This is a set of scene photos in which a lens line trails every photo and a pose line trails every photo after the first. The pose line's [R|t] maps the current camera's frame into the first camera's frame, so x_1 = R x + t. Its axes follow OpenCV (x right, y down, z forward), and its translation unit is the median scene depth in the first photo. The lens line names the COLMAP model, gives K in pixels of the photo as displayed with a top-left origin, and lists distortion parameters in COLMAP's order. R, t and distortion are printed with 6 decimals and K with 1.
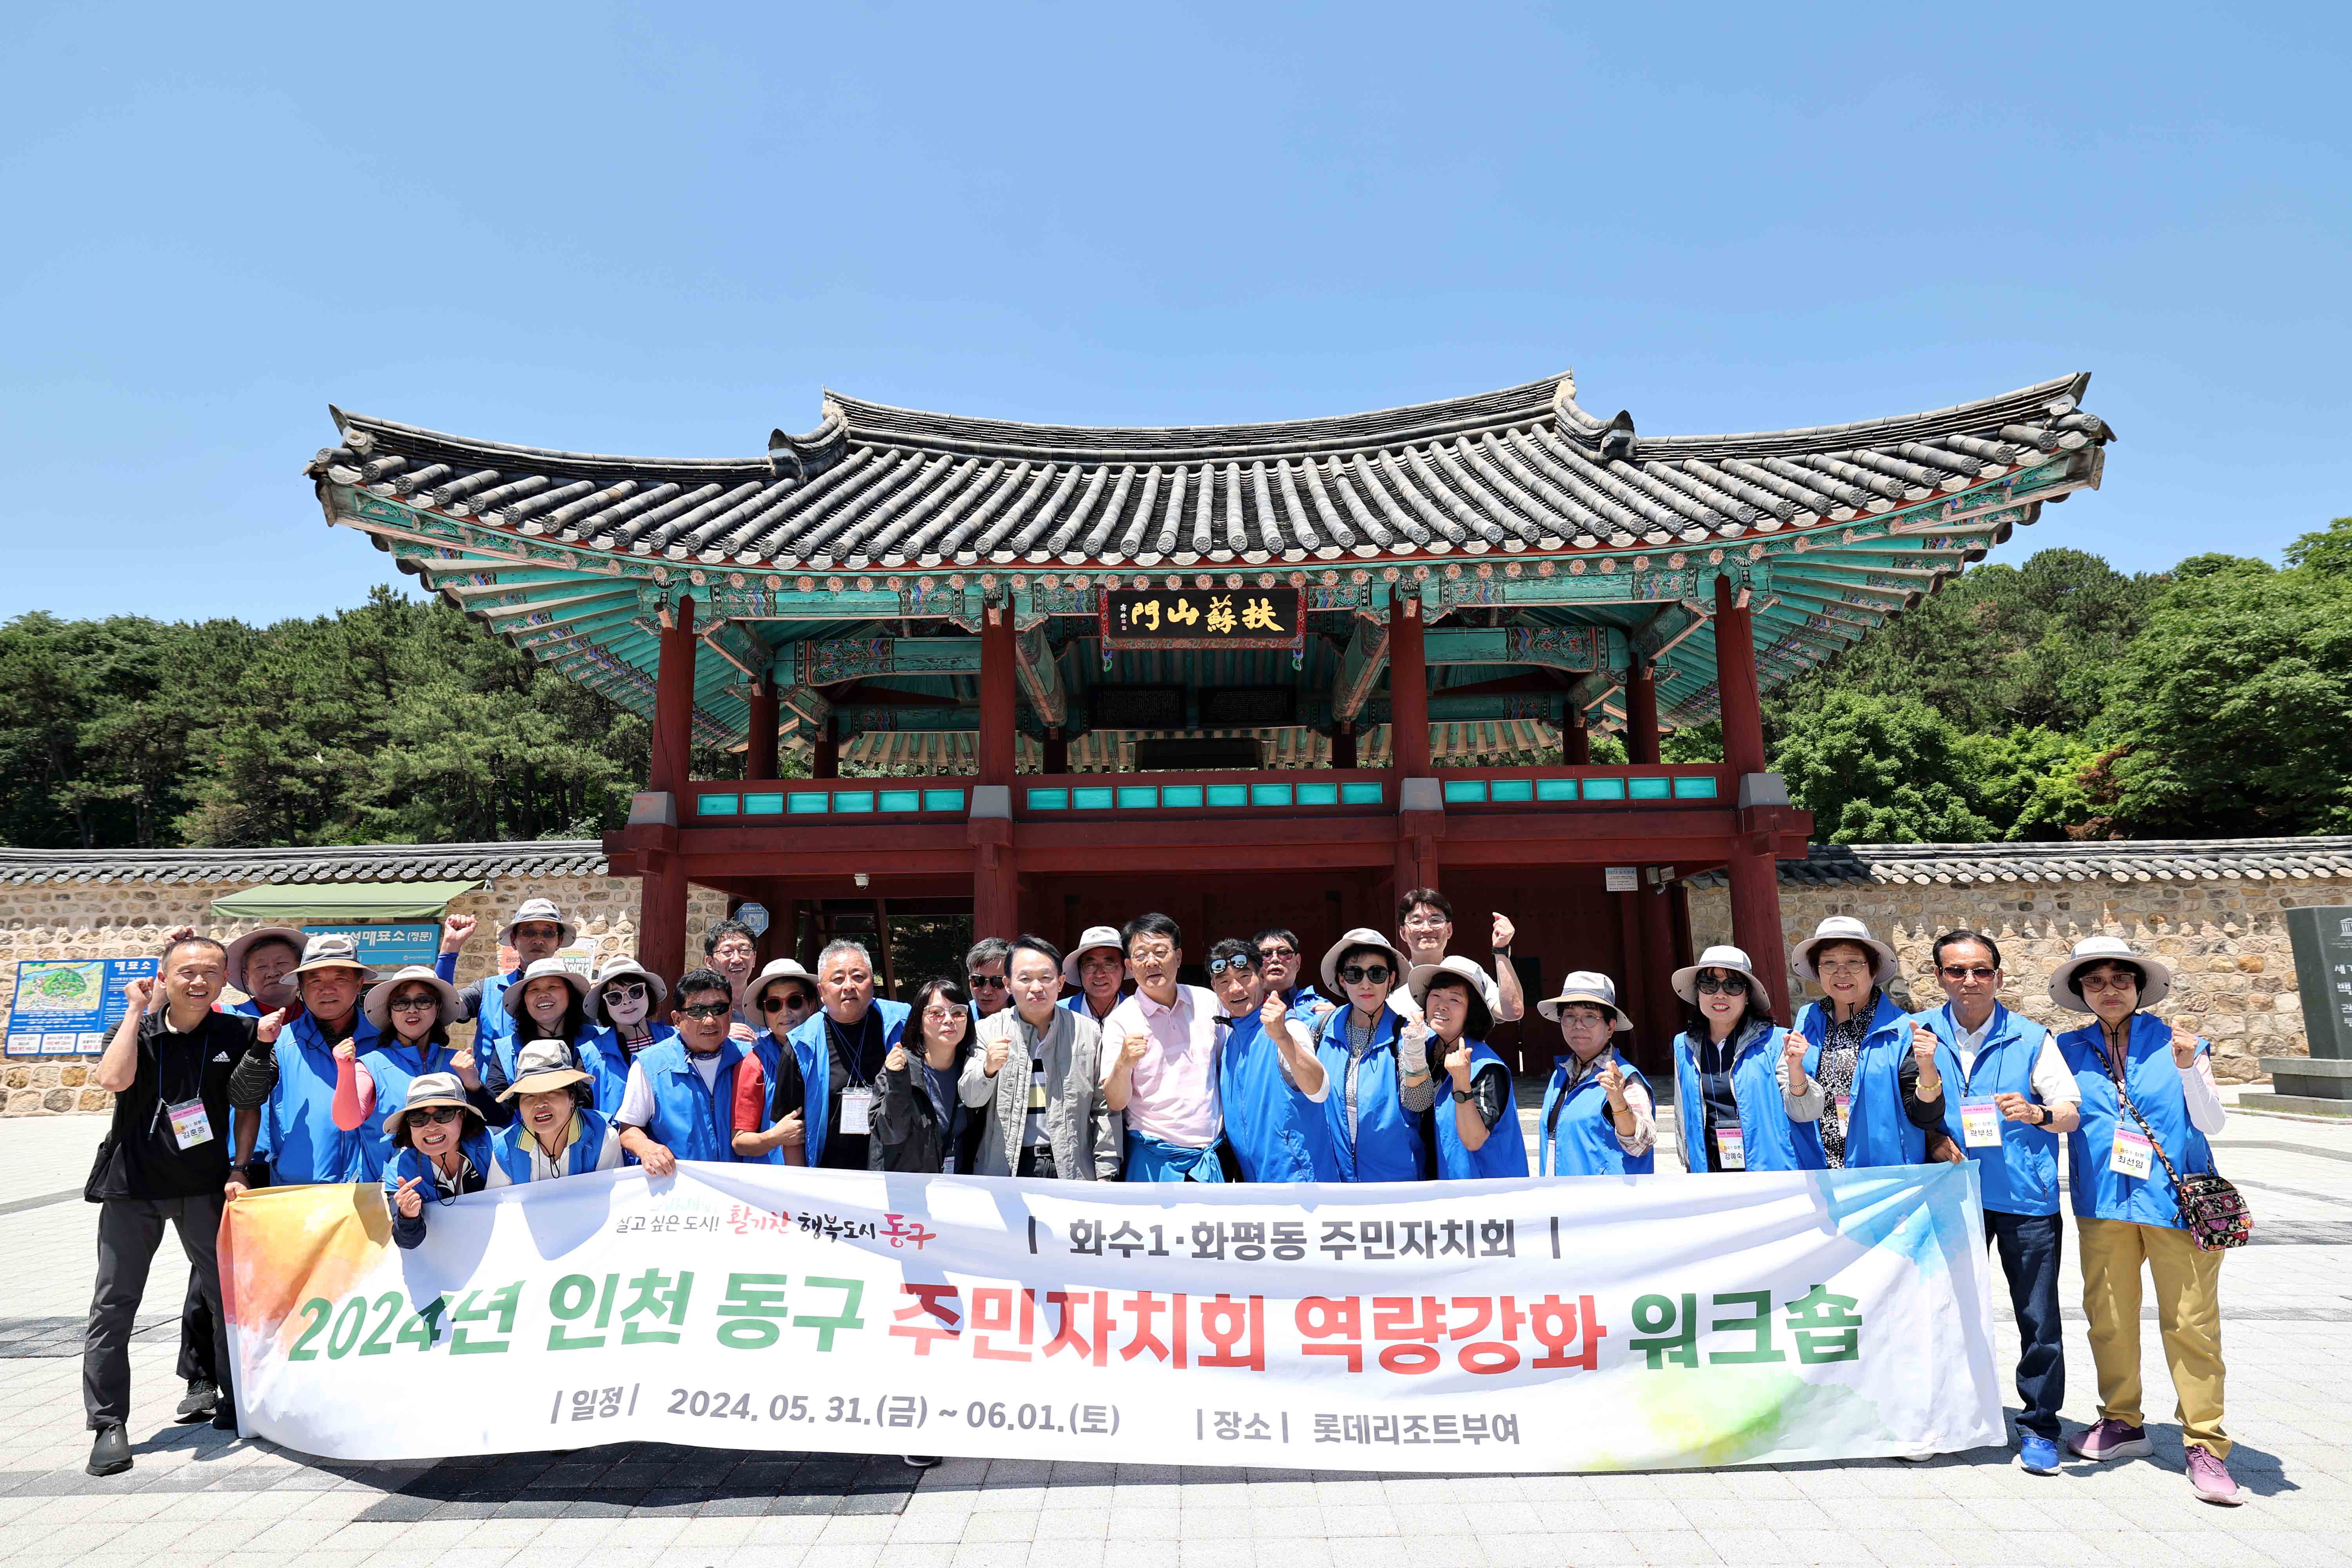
lens RADIAL K [[1282.7, 0, 1191.1], [0, 1282.7, 804.2], [0, 0, 1]] dist [-0.056613, 0.032022]
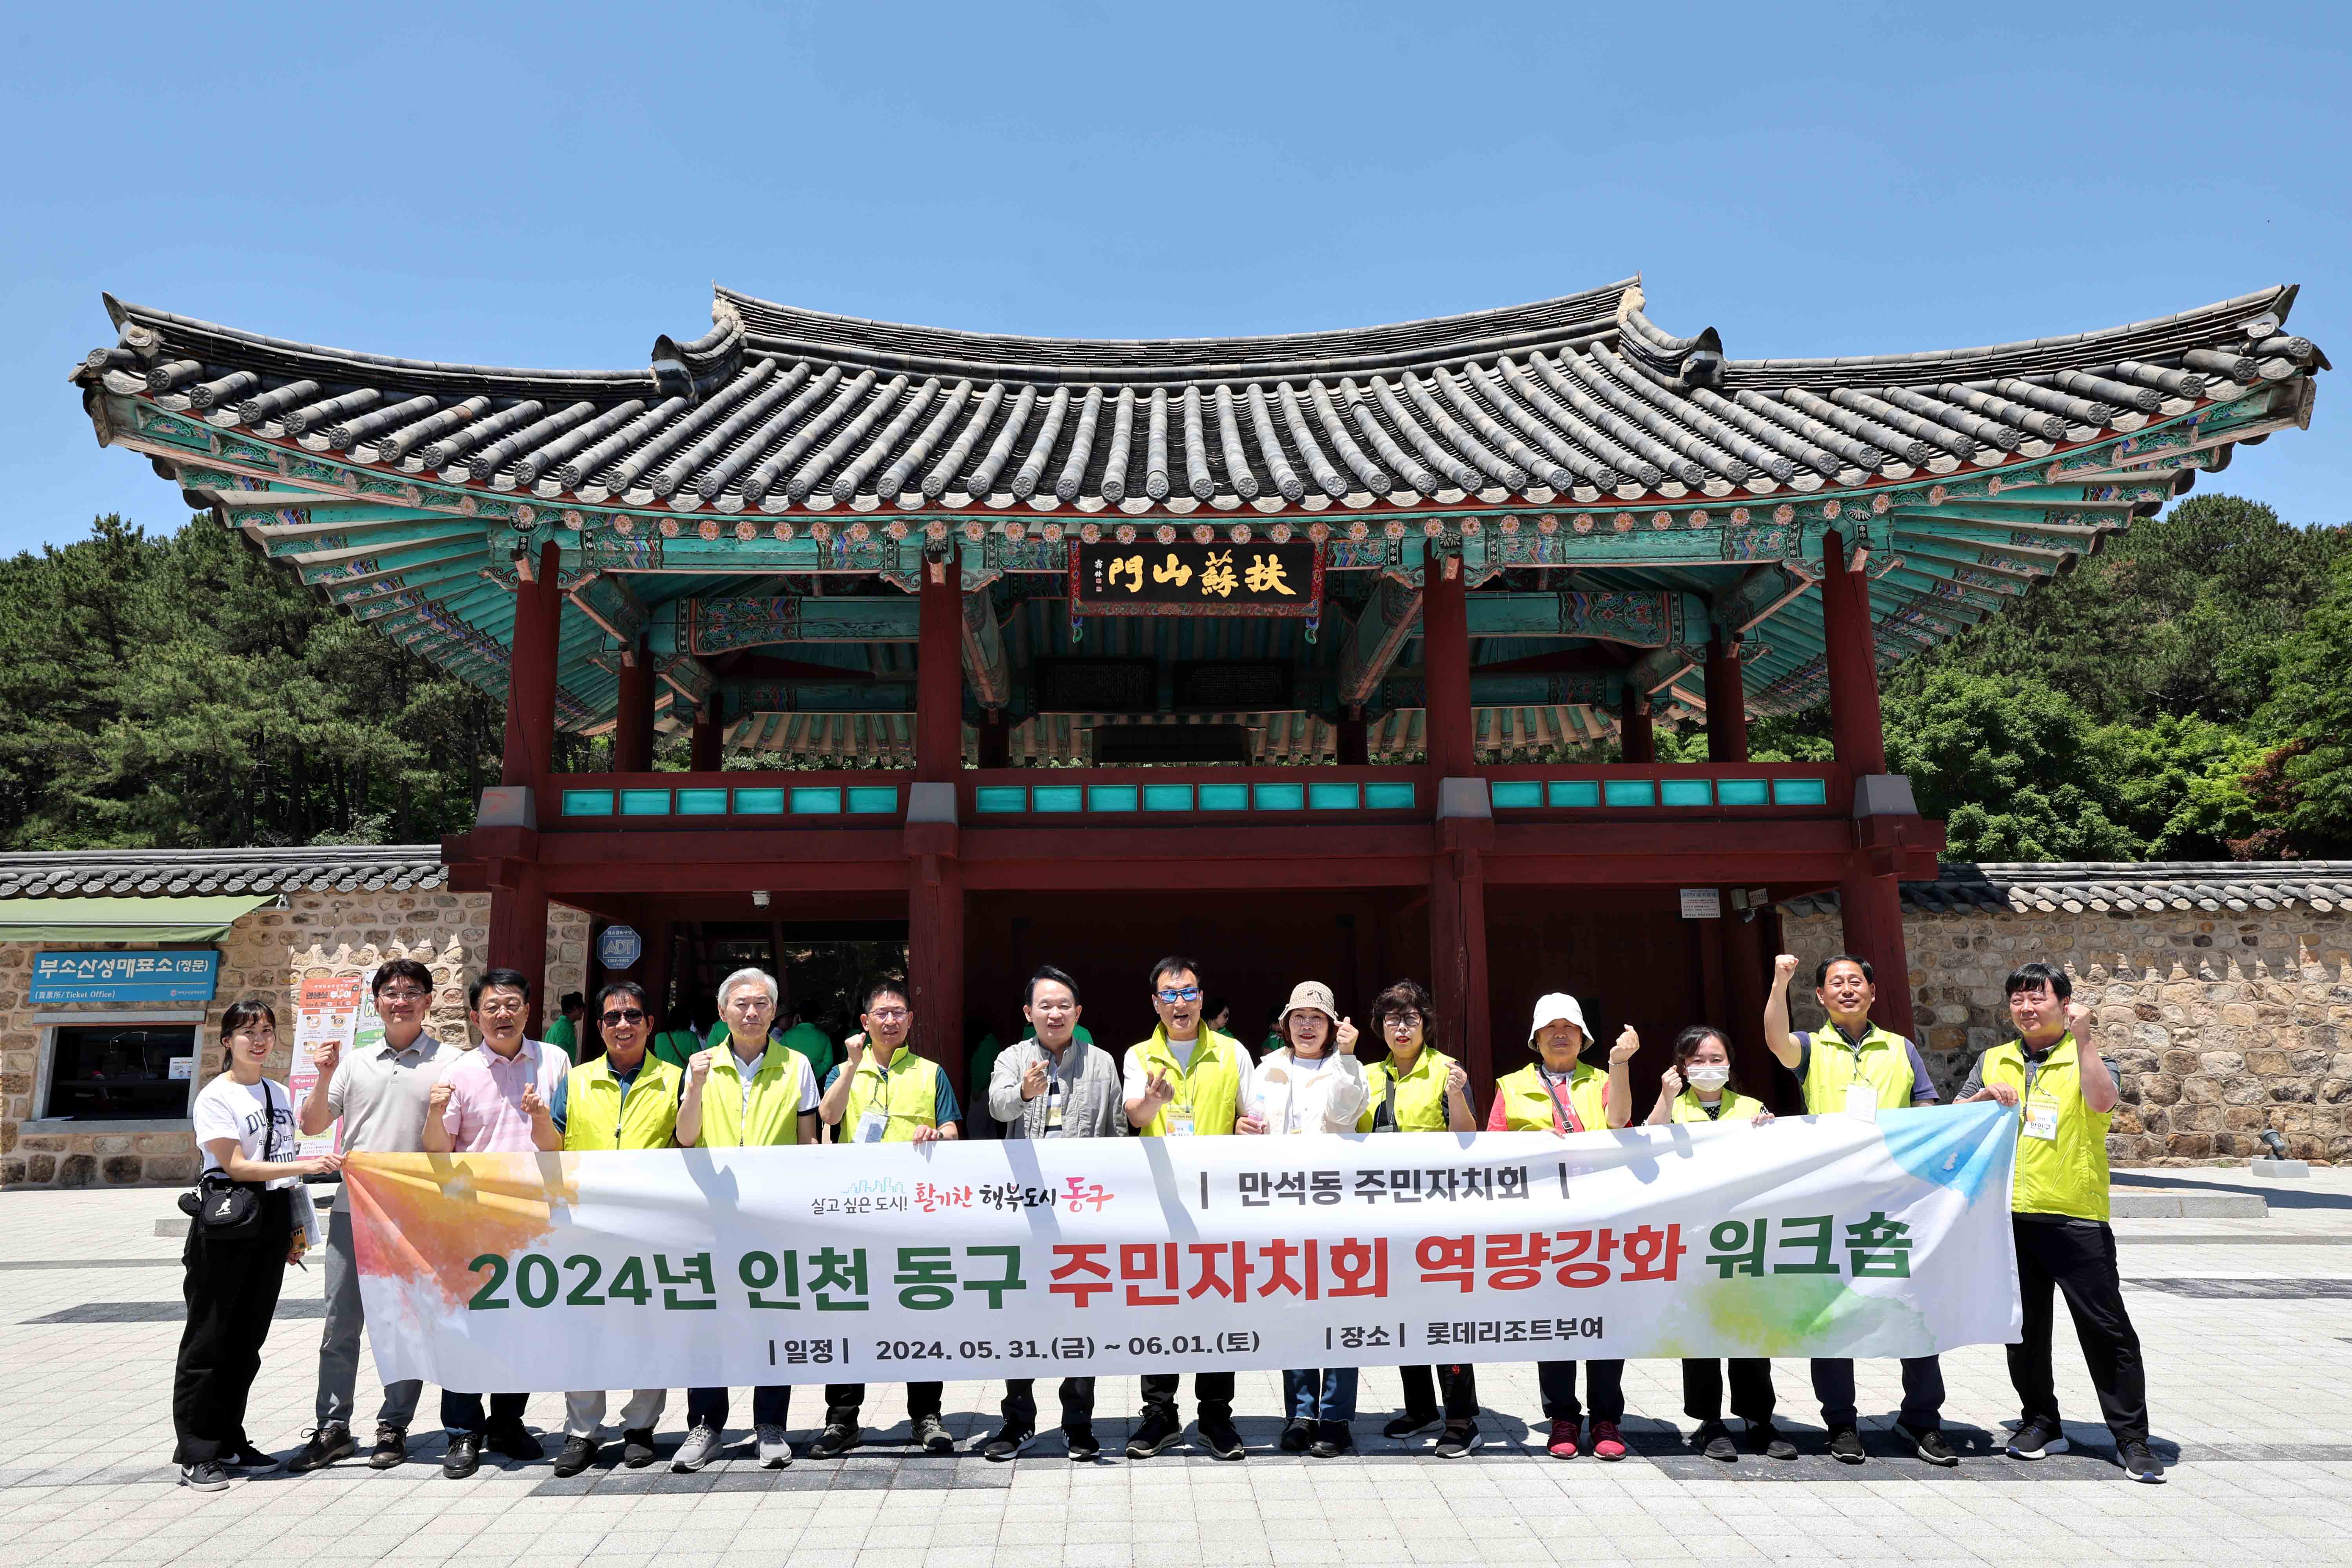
lens RADIAL K [[1597.8, 0, 1158.6], [0, 1597.8, 773.4], [0, 0, 1]] dist [-0.033286, 0.039222]
pose [[0.999749, 0.008643, 0.020662, -0.032717], [-0.008269, 0.999802, -0.018099, -0.002767], [-0.020814, 0.017923, 0.999623, -0.007322]]
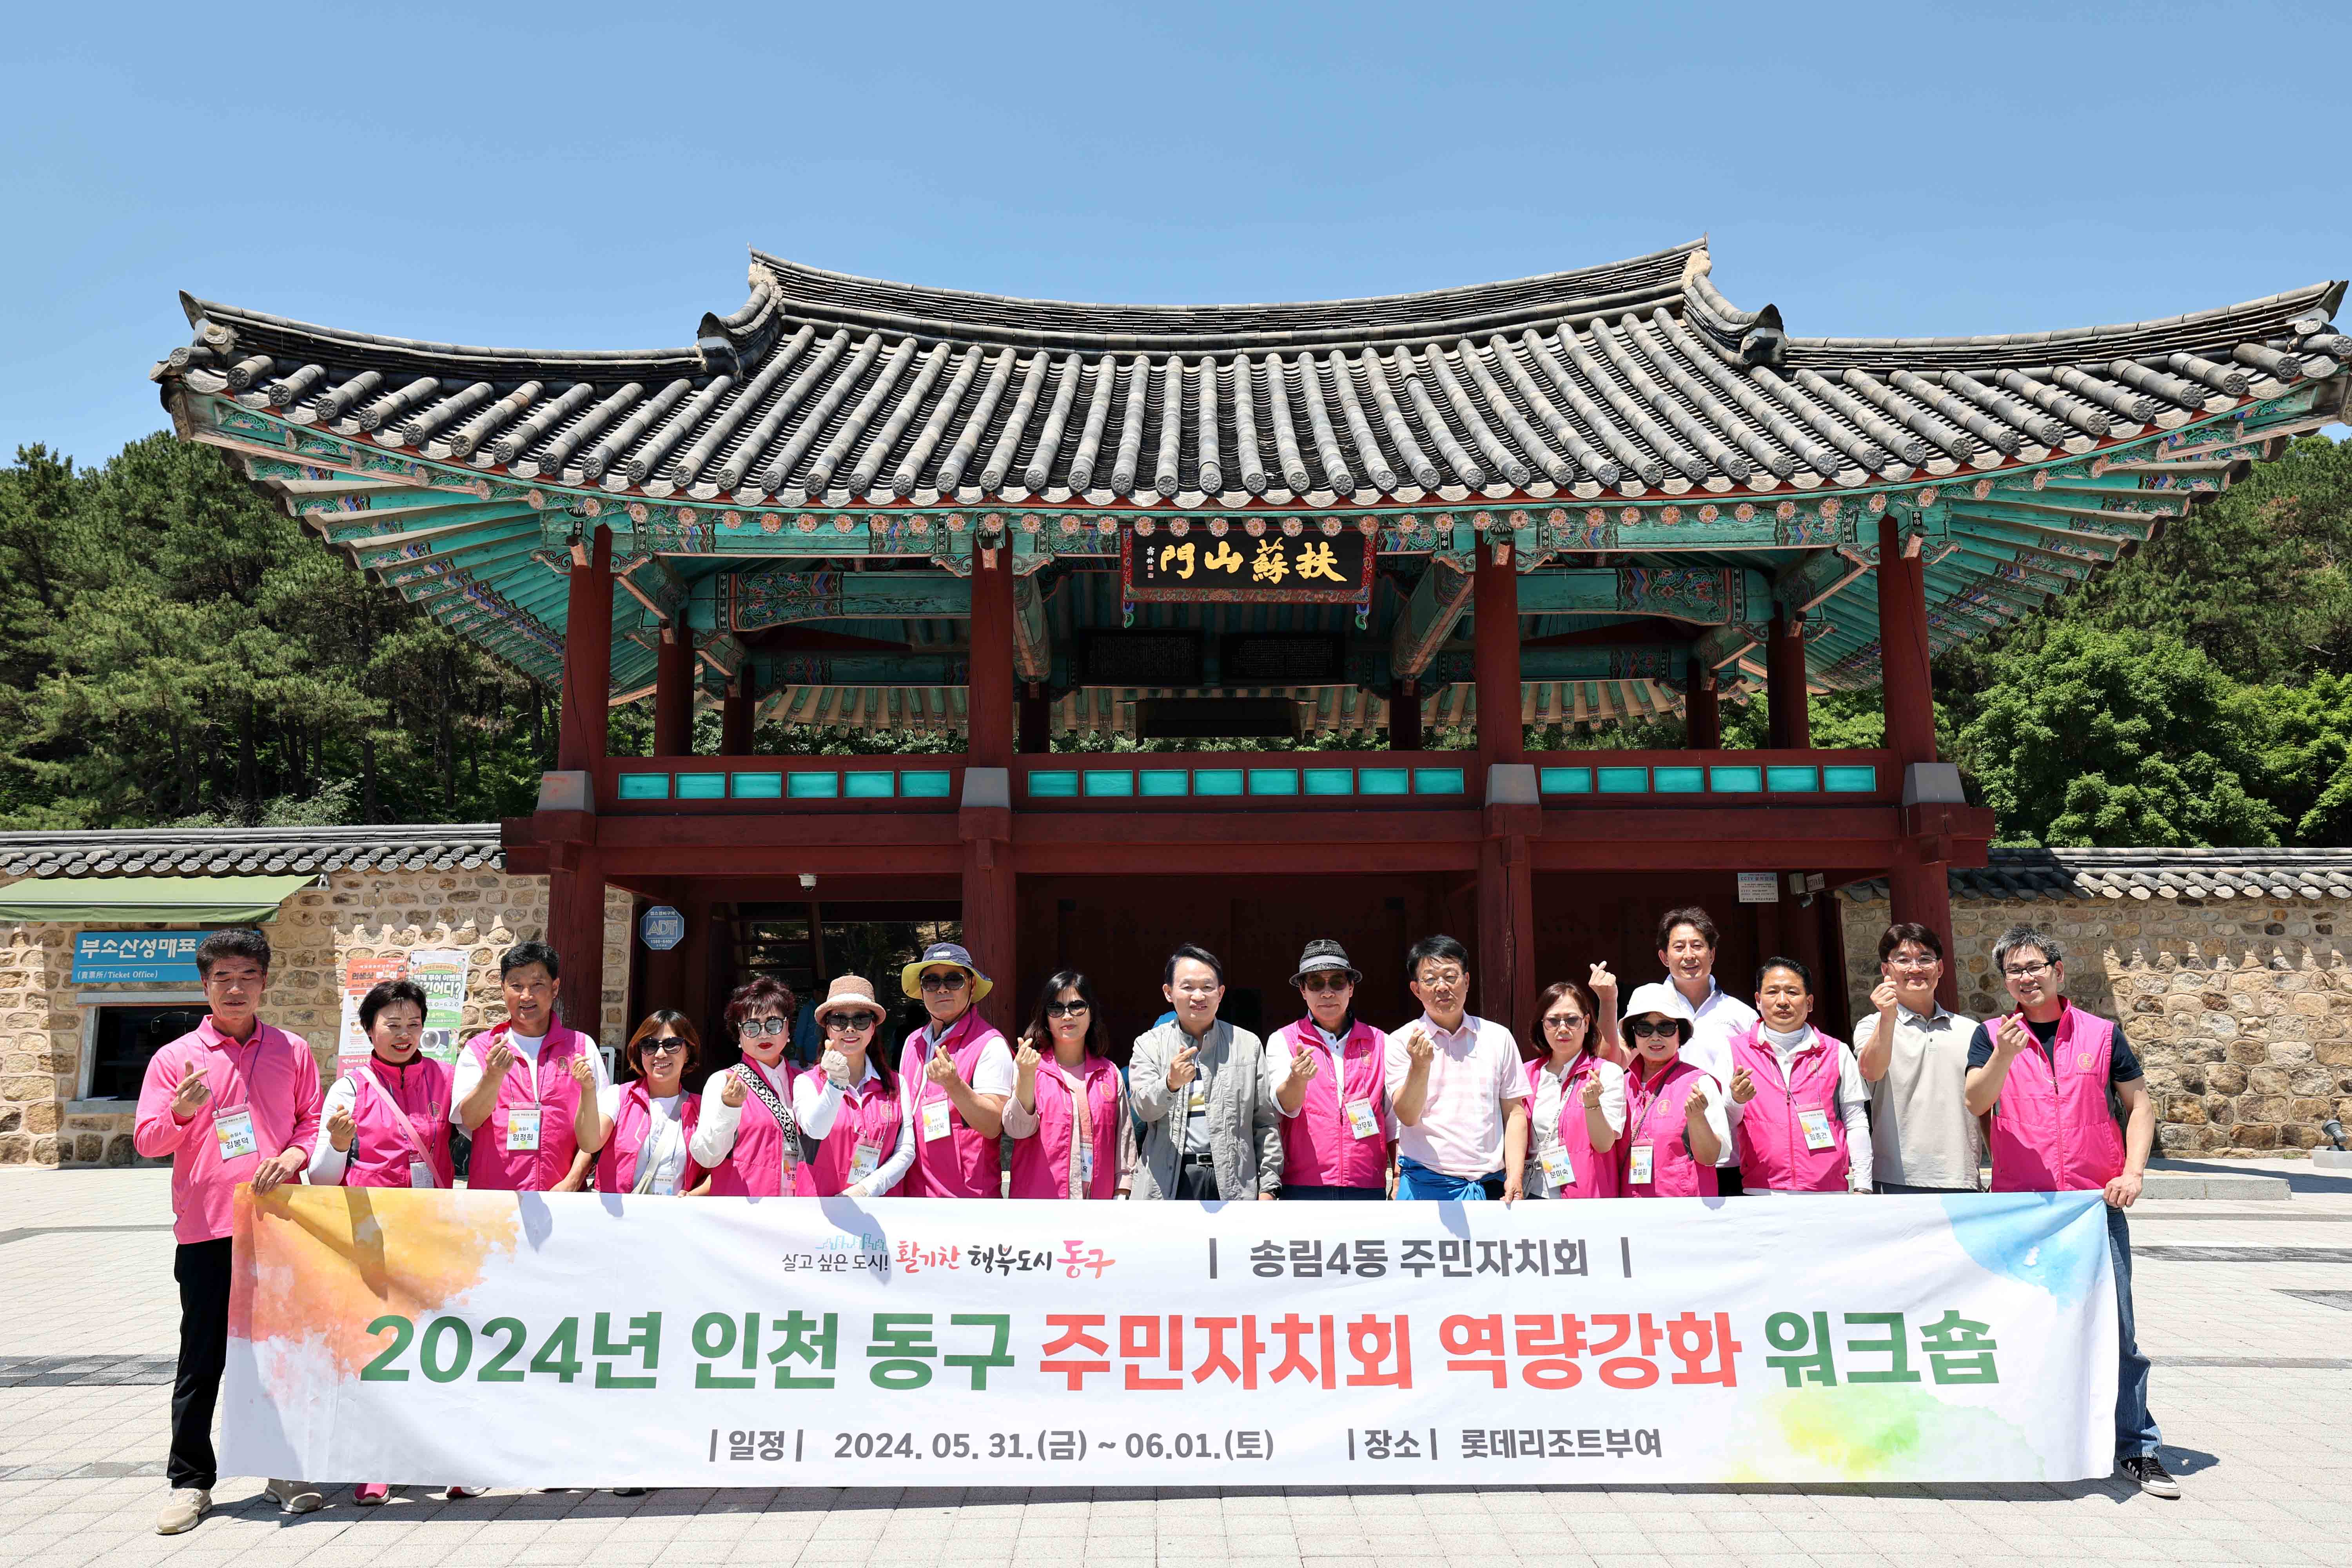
lens RADIAL K [[1817.5, 0, 1174.4], [0, 1817.5, 774.5], [0, 0, 1]] dist [-0.021692, 0.054614]
pose [[0.999882, 0.011135, 0.010549, -0.045556], [-0.011220, 0.999905, 0.008049, -0.019396], [-0.010459, -0.008167, 0.999912, -0.148495]]
